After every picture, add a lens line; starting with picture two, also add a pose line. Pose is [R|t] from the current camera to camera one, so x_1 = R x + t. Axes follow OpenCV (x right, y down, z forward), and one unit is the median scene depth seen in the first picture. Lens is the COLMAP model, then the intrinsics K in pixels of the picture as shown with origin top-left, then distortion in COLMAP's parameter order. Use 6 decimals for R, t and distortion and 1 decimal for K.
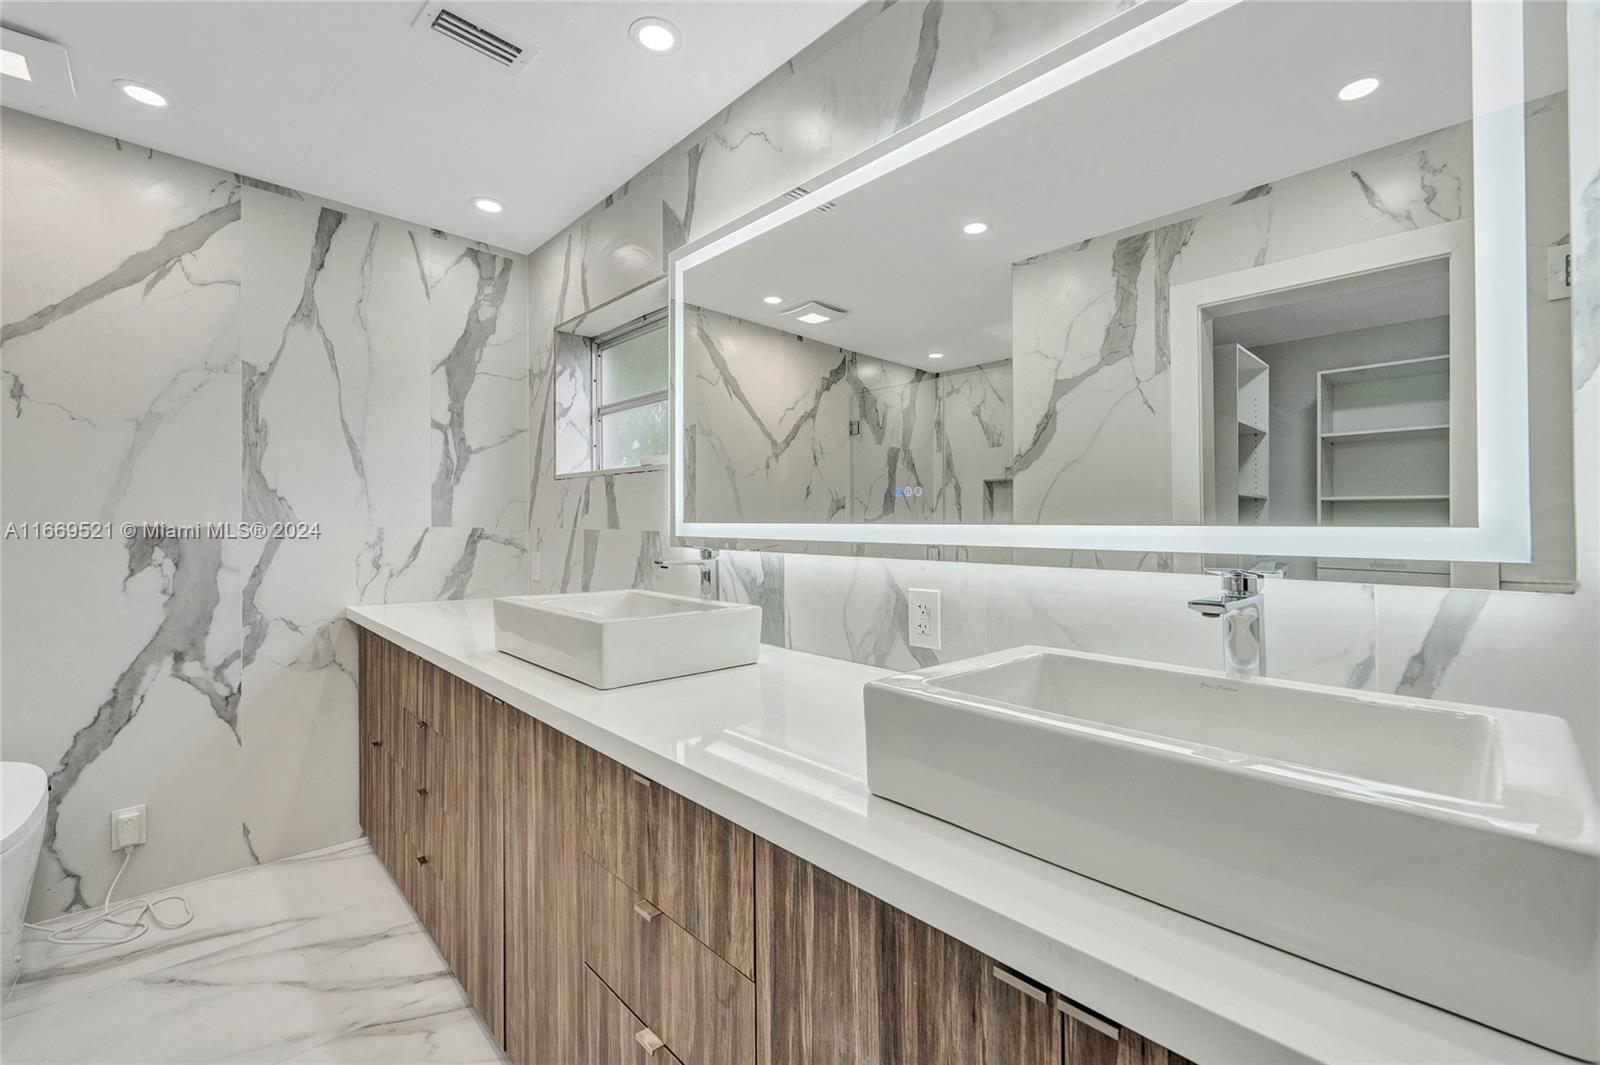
lens RADIAL K [[668.5, 0, 805.3], [0, 668.5, 516.6], [0, 0, 1]] dist [-0.001536, -0.000345]
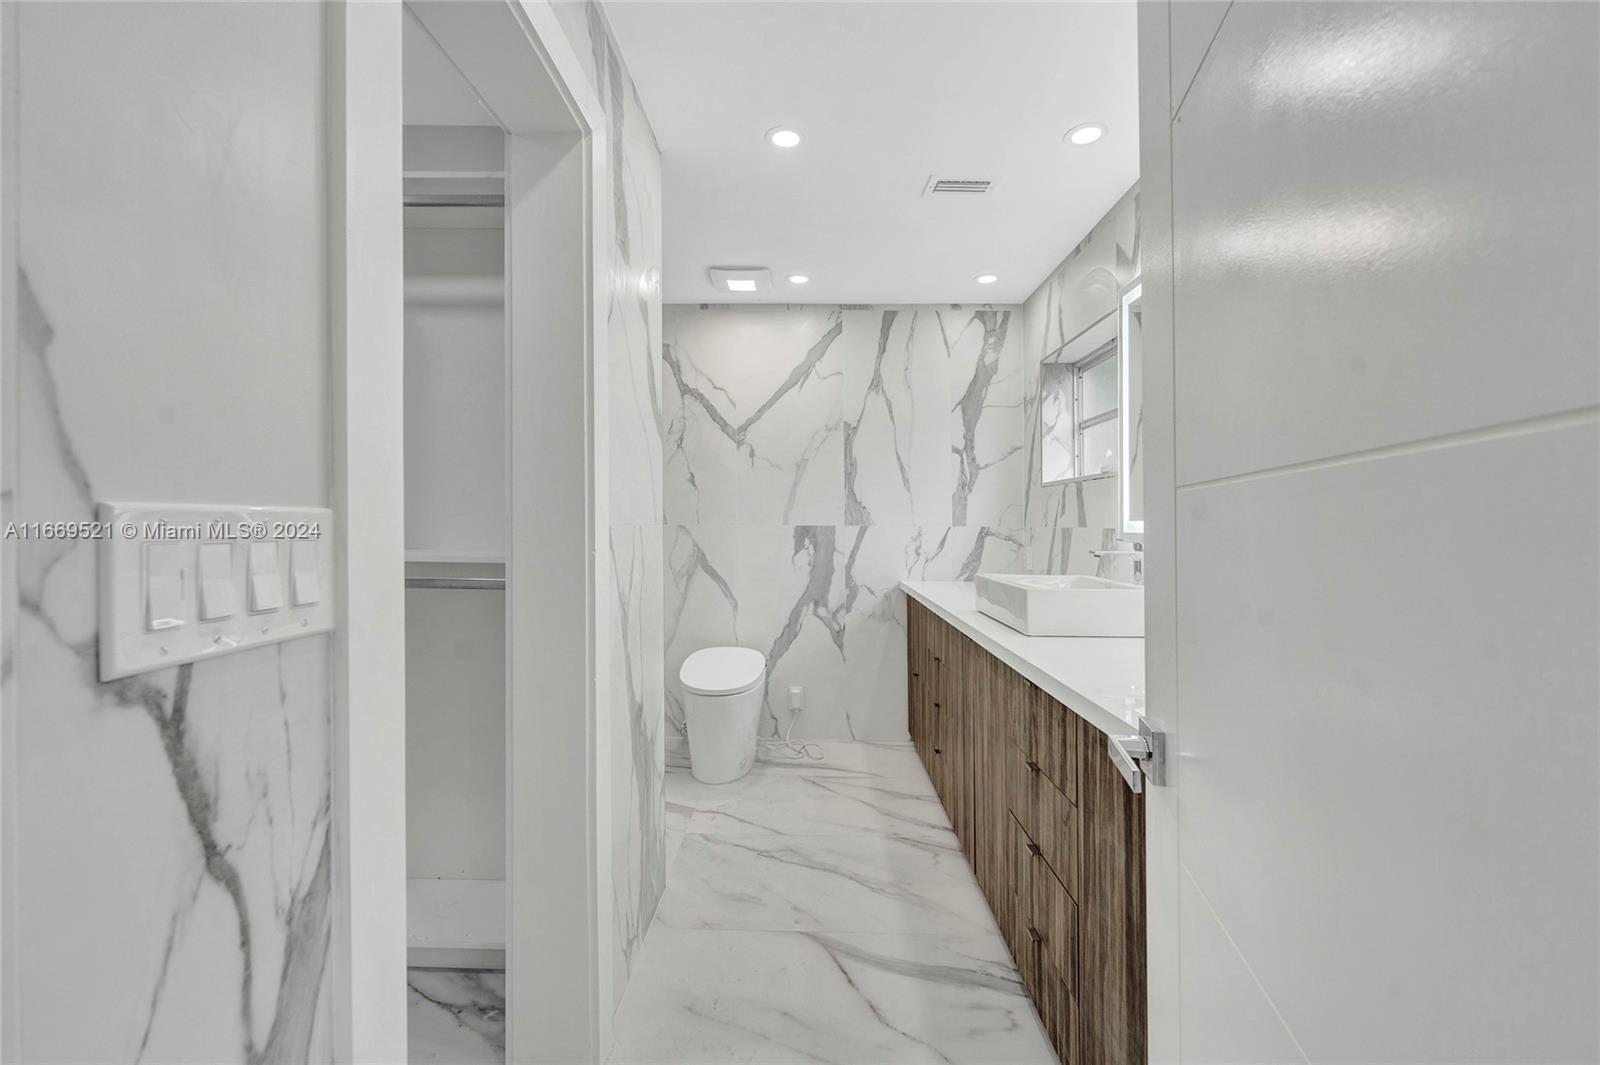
lens RADIAL K [[651.0, 0, 797.8], [0, 651.0, 533.8], [0, 0, 1]] dist [-0.011394, -0.000681]
pose [[0.706695, 0.006389, -0.707489, 0.186008], [0.009336, 0.999788, 0.018354, 0.004945], [0.707457, -0.019576, 0.706486, -0.186463]]
